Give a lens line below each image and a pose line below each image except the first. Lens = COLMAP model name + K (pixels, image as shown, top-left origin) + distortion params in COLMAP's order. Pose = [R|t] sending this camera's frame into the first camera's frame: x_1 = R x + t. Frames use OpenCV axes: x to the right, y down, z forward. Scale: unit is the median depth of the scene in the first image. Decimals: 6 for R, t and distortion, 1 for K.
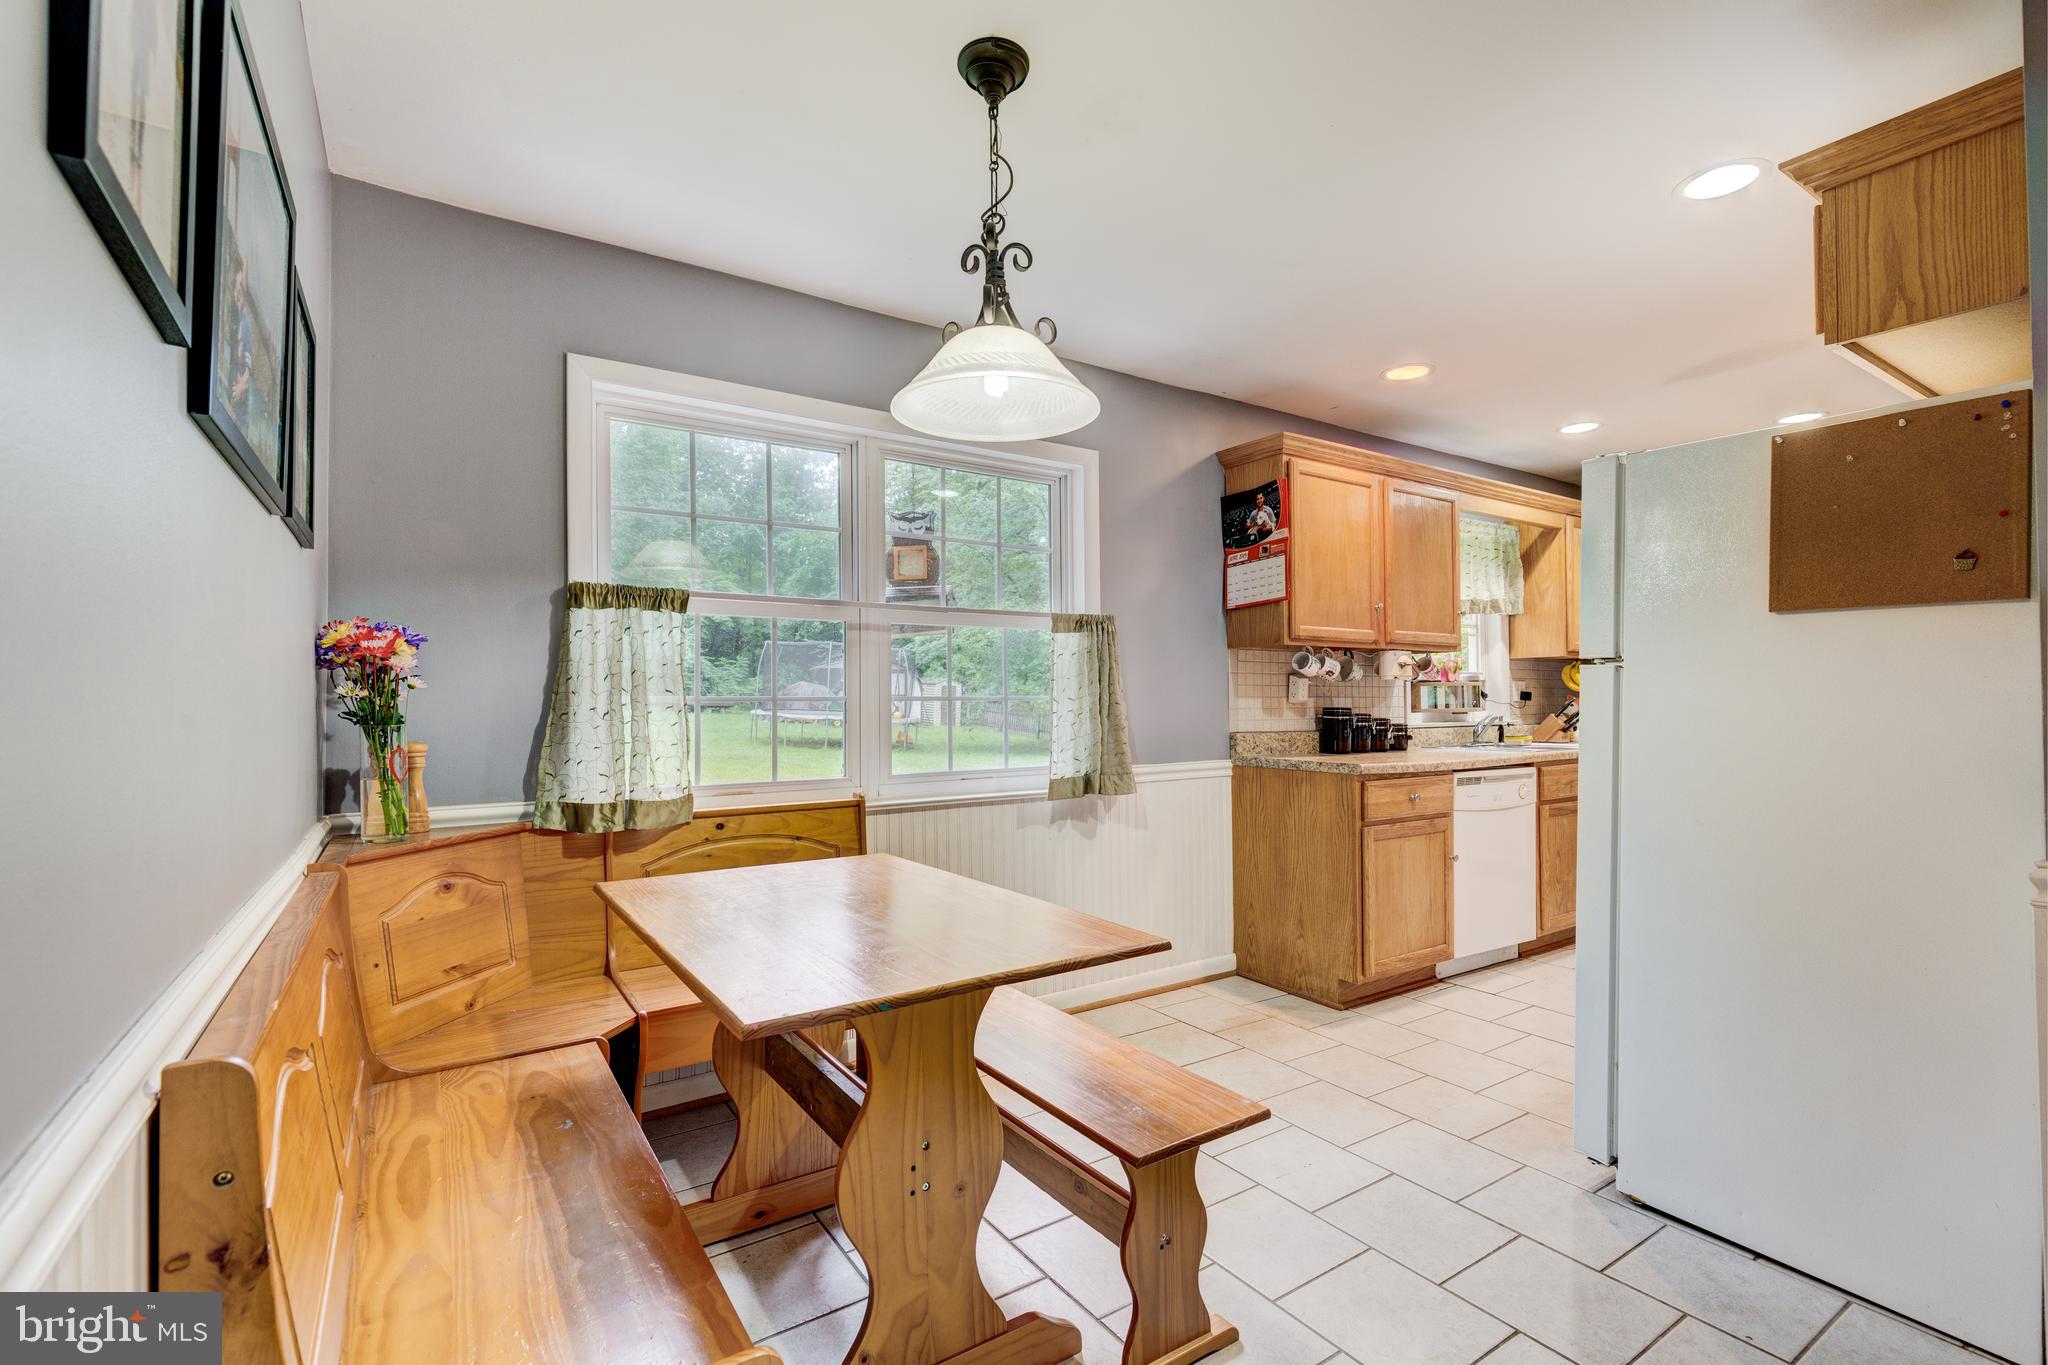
lens RADIAL K [[928.9, 0, 1015.2], [0, 928.9, 686.4], [0, 0, 1]] dist [0.011131, -0.002333]
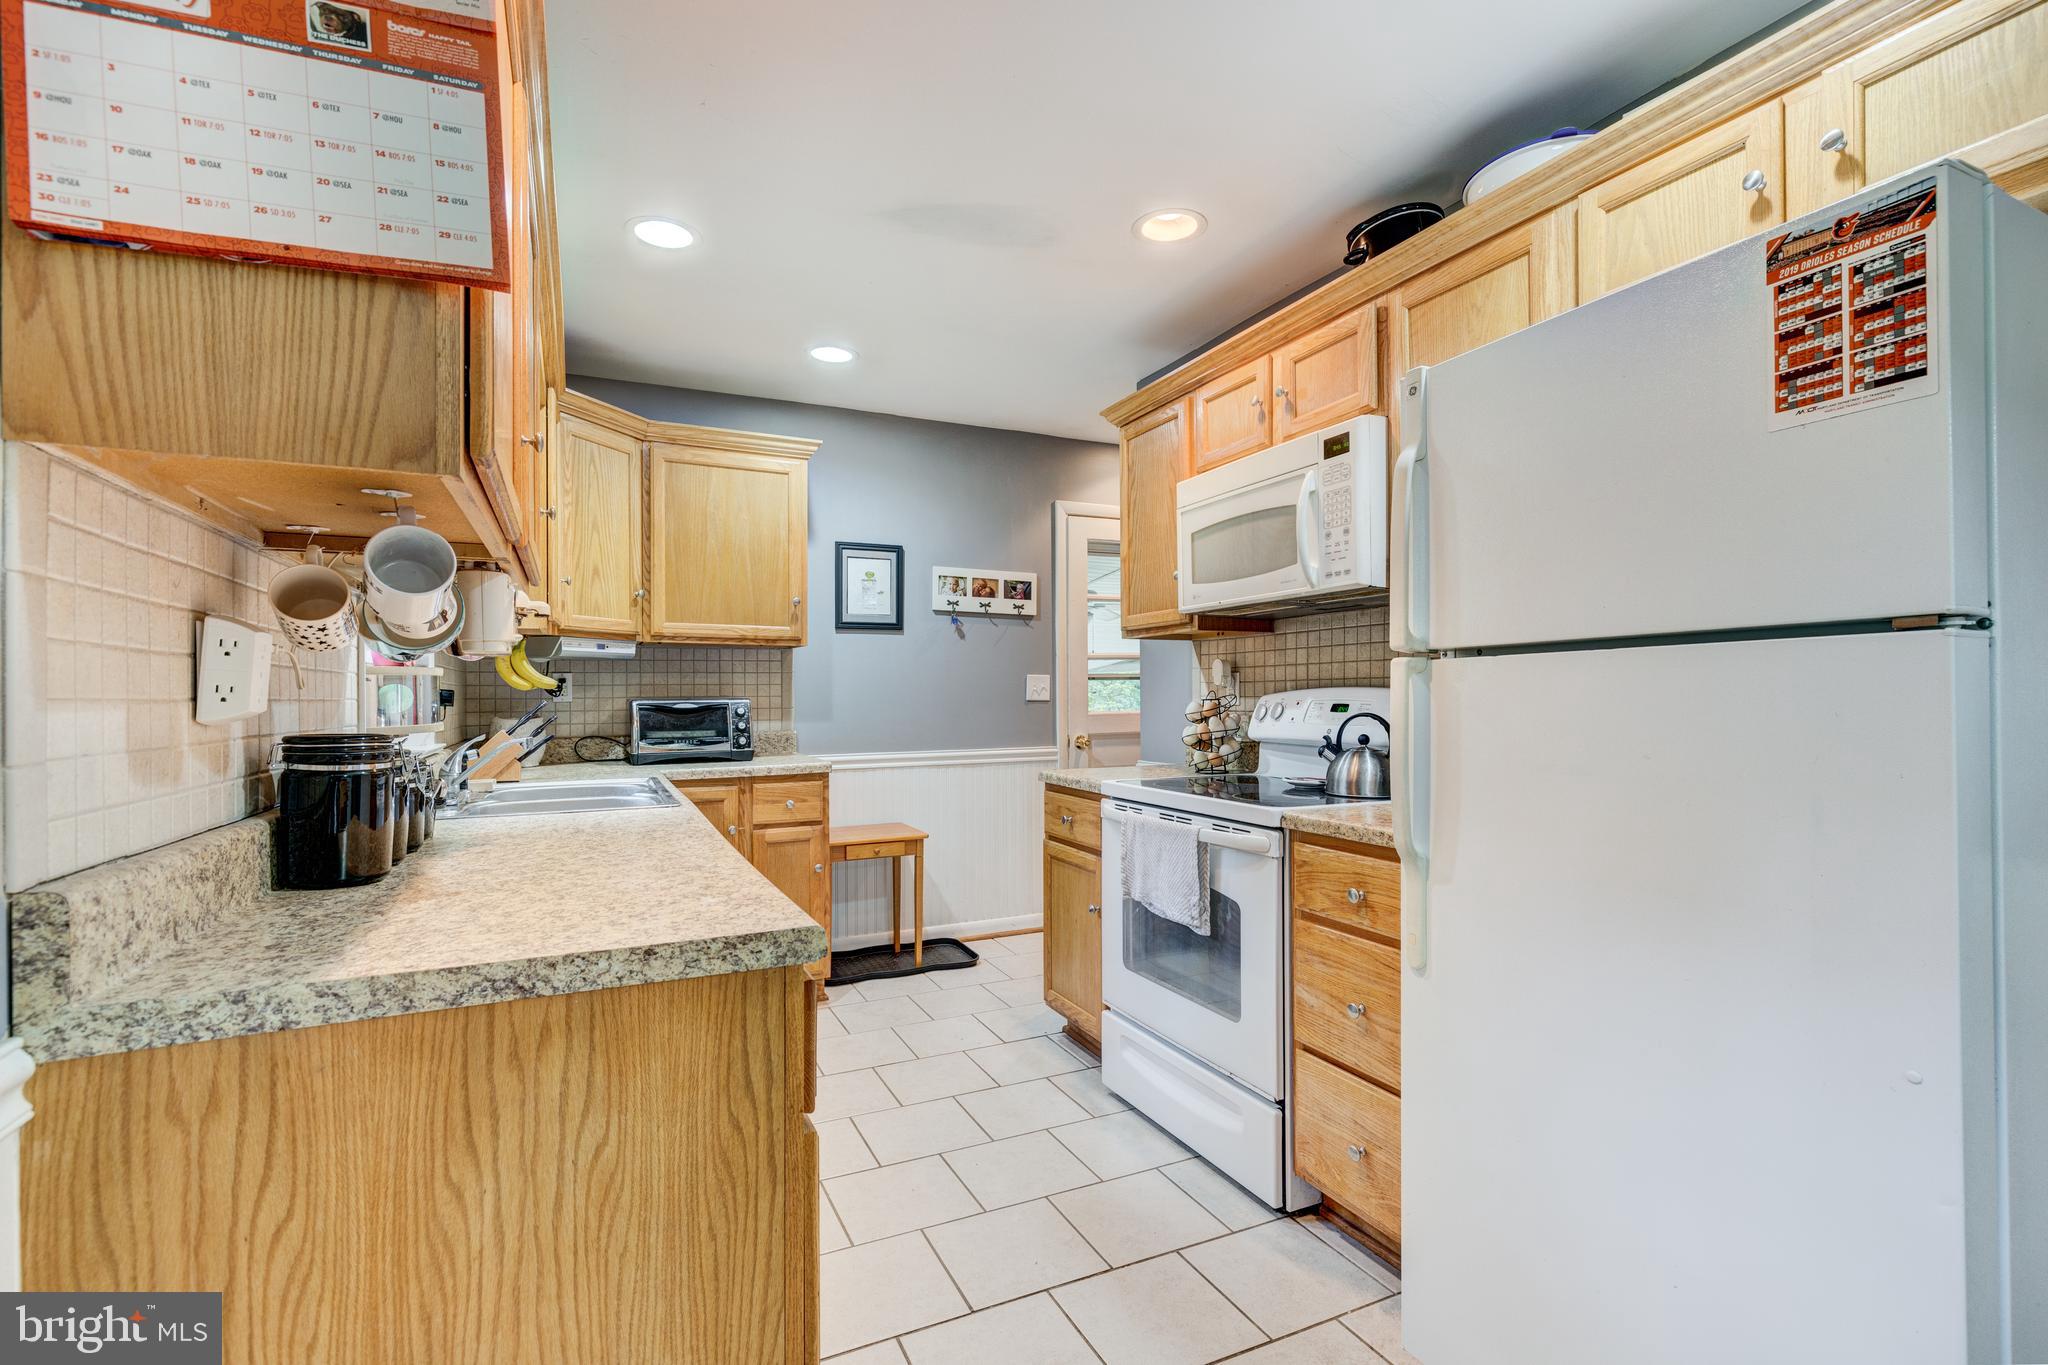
lens RADIAL K [[928.9, 0, 1023.1], [0, 928.9, 686.8], [0, 0, 1]] dist [0.011131, -0.002333]
pose [[0.136218, 0.011313, 0.990614, 0.100282], [-0.010063, 0.999899, -0.010036, 0.011284], [-0.990628, -0.008601, 0.136318, 1.079672]]
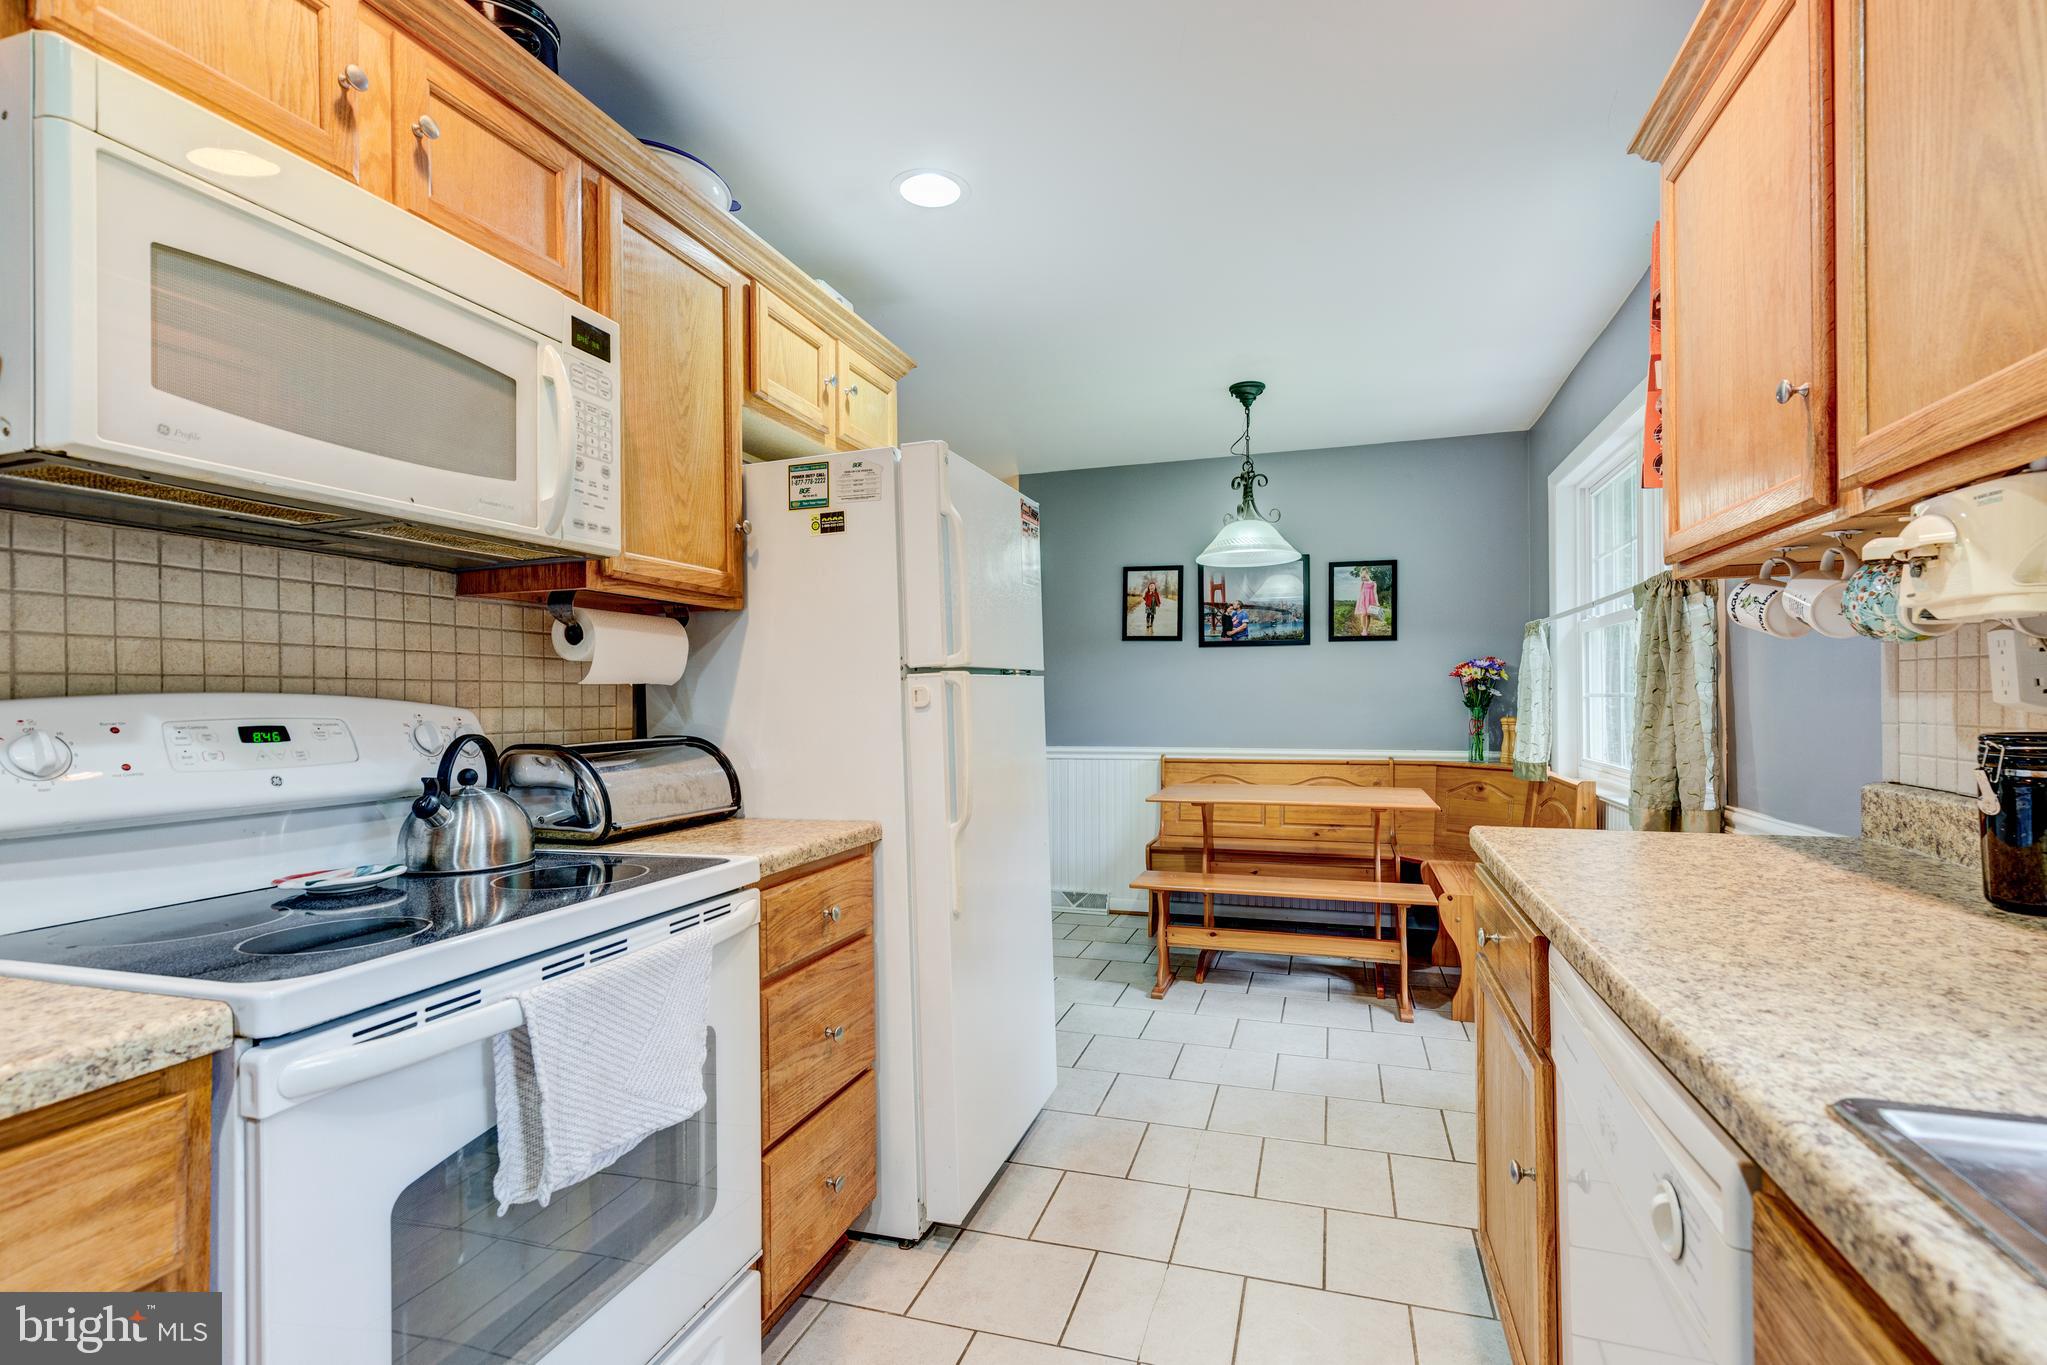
lens RADIAL K [[928.4, 0, 1027.3], [0, 928.4, 694.9], [0, 0, 1]] dist [0.011131, -0.002333]
pose [[-0.773431, 0.007584, -0.633836, 1.079899], [0.020199, 0.999715, -0.012686, 0.013920], [0.633559, -0.022614, -0.773364, 1.504803]]
